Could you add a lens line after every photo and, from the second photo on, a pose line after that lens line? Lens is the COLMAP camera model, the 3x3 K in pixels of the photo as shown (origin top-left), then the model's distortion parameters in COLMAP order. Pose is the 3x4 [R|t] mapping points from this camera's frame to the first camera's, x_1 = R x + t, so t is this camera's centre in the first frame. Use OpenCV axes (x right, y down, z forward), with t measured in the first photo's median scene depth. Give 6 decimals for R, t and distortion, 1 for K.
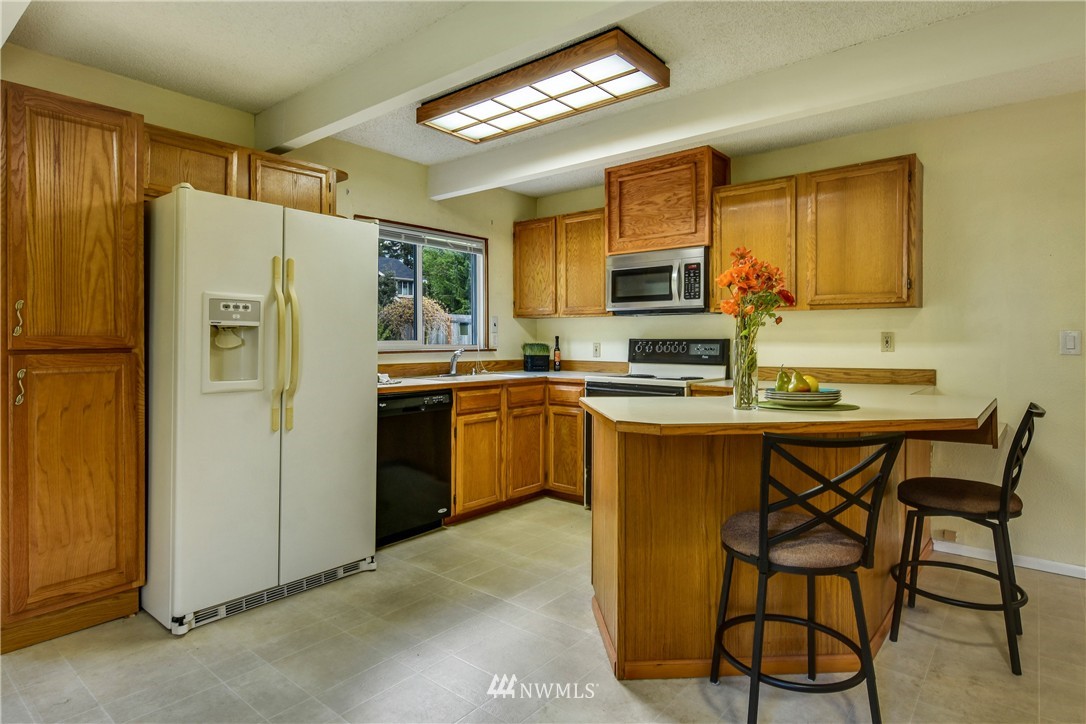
lens RADIAL K [[597.9, 0, 542.8], [0, 597.9, 339.9], [0, 0, 1]] dist [0.003121, -0.000055]
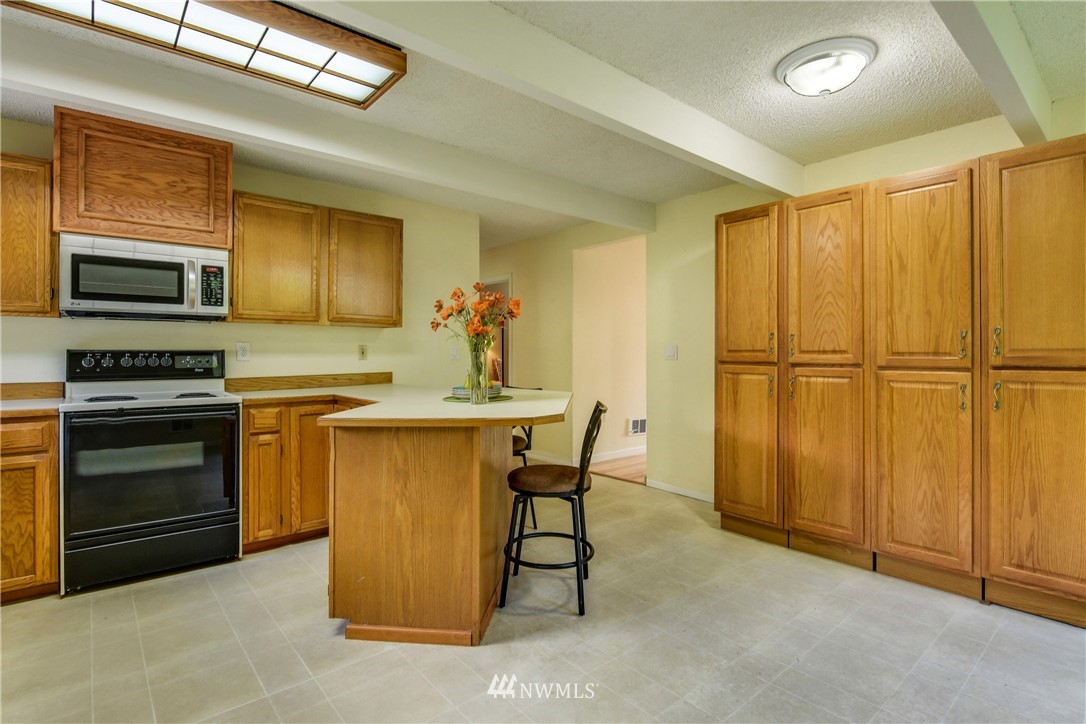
lens RADIAL K [[535.8, 0, 544.0], [0, 535.8, 352.1], [0, 0, 1]] dist [-0.000127, -0.000951]
pose [[0.165498, -0.002524, 0.986207, -0.459408], [-0.000987, 0.999996, 0.002725, -0.001275], [-0.986210, -0.001424, 0.165495, 0.370814]]
